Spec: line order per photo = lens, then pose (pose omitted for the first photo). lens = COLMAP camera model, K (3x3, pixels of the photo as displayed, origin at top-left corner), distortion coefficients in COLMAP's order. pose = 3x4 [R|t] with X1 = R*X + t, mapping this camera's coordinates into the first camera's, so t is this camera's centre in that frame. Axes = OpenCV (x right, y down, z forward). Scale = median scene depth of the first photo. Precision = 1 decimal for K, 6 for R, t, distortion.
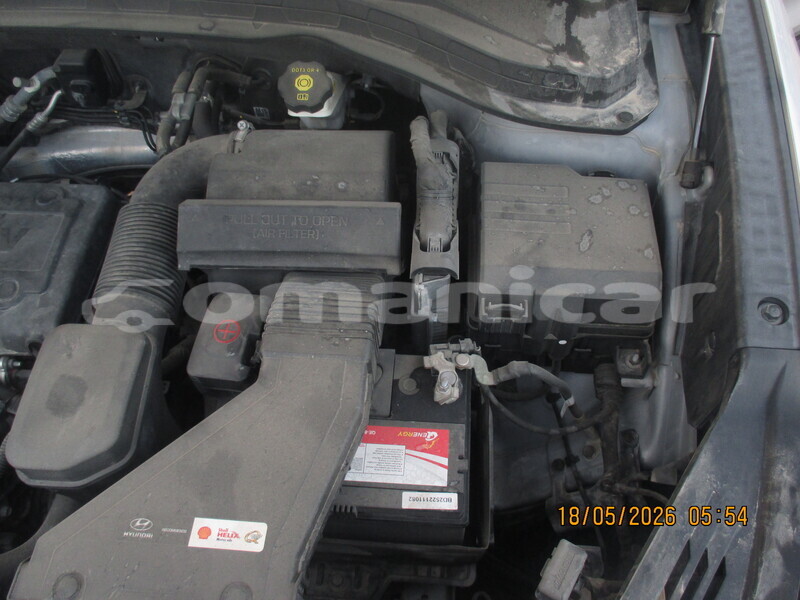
lens RADIAL K [[662.1, 0, 404.9], [0, 662.1, 295.4], [0, 0, 1]] dist [-0.017560, -0.015183]
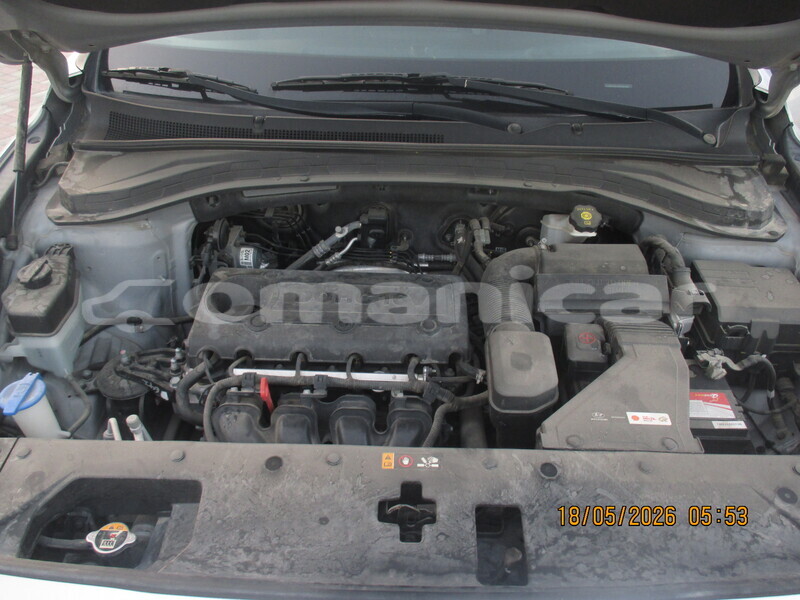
lens RADIAL K [[662.1, 0, 404.9], [0, 662.1, 295.4], [0, 0, 1]] dist [-0.017560, -0.015183]
pose [[0.998719, 0.006319, 0.050203, -0.738014], [0.010438, 0.945104, -0.326604, 0.450655], [-0.049511, 0.326710, 0.943827, -0.559100]]
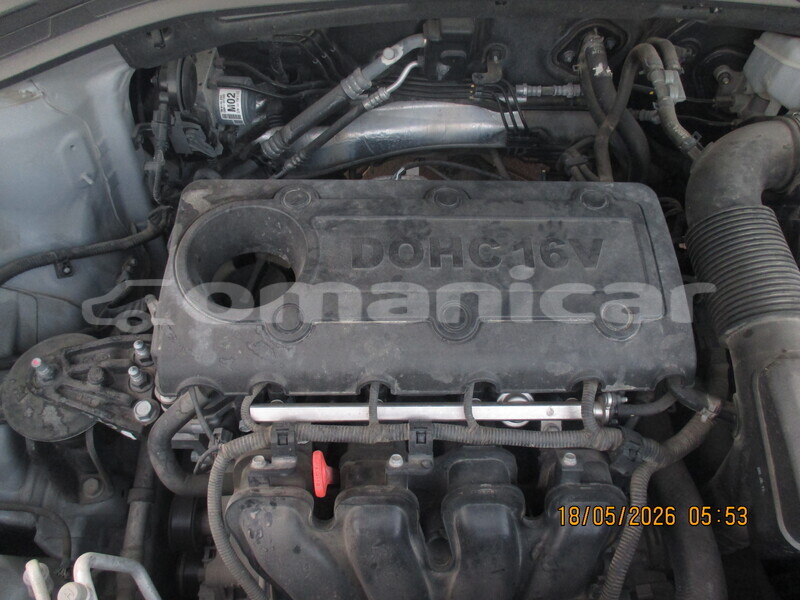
lens RADIAL K [[662.5, 0, 409.7], [0, 662.5, 295.0], [0, 0, 1]] dist [-0.019218, -0.009682]
pose [[0.995840, -0.043777, 0.079912, -0.927505], [0.038088, 0.996721, 0.071385, -0.103974], [-0.082775, -0.068044, 0.994243, 0.174409]]
